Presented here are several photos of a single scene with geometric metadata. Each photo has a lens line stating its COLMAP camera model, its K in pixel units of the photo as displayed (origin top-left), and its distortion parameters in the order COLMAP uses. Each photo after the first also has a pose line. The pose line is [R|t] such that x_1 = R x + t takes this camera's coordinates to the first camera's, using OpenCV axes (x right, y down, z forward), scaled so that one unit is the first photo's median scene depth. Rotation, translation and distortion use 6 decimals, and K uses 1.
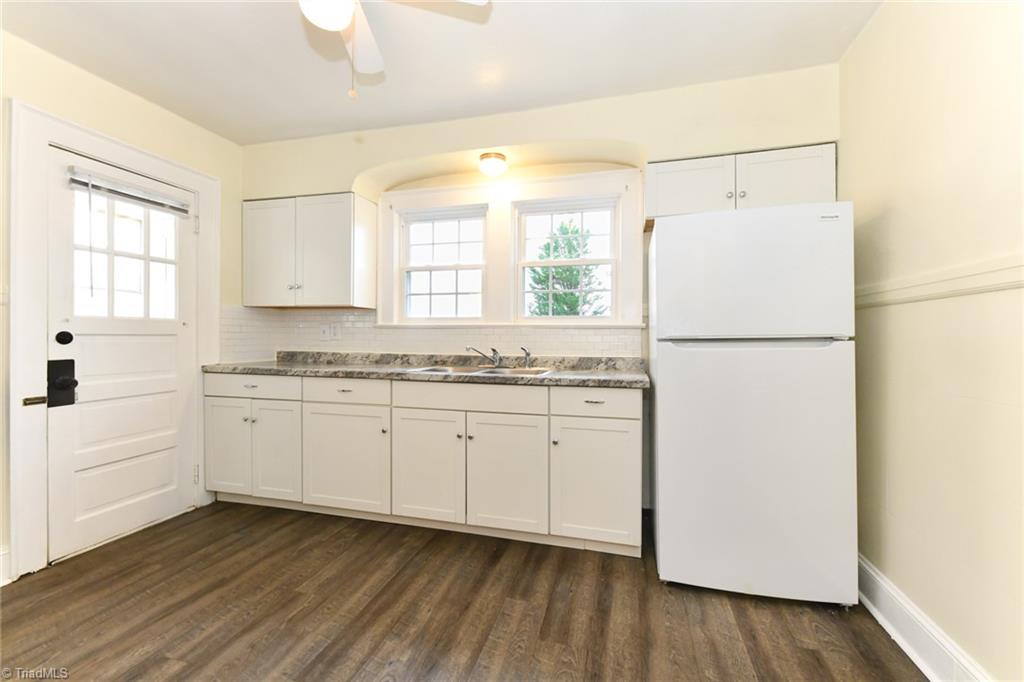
lens RADIAL K [[416.8, 0, 517.0], [0, 416.8, 334.7], [0, 0, 1]] dist [-0.000281, -0.000363]
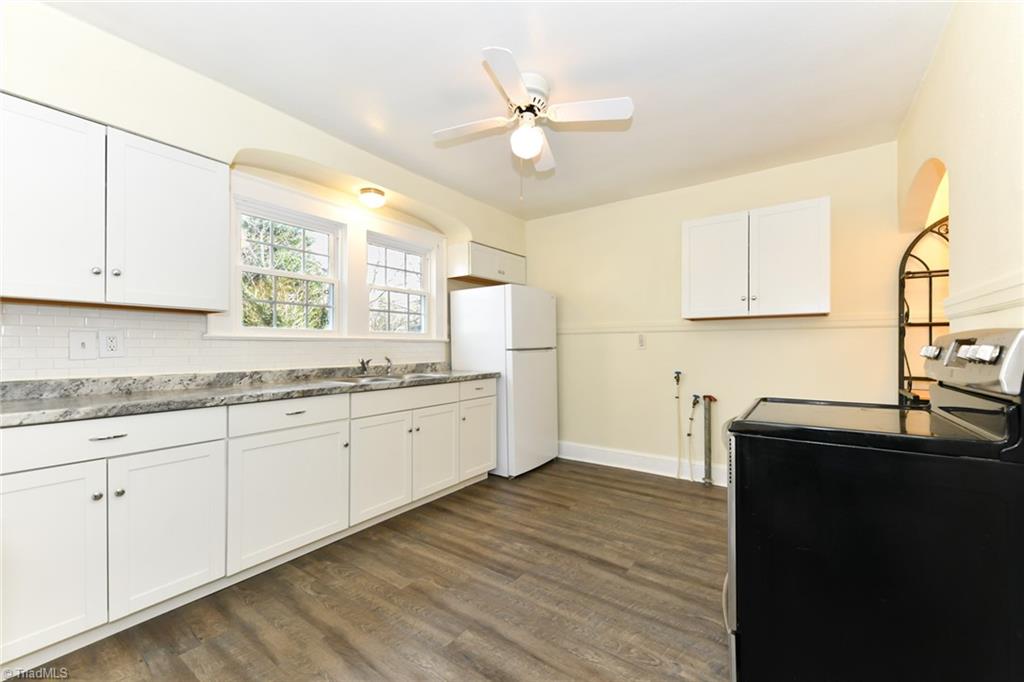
lens RADIAL K [[416.5, 0, 512.0], [0, 416.5, 341.0], [0, 0, 1]] dist [0.013621, -0.000185]
pose [[0.342890, 0.006337, 0.939354, -1.092177], [0.003388, 0.999962, -0.007982, -0.007504], [-0.939370, 0.005920, 0.342855, 0.275659]]
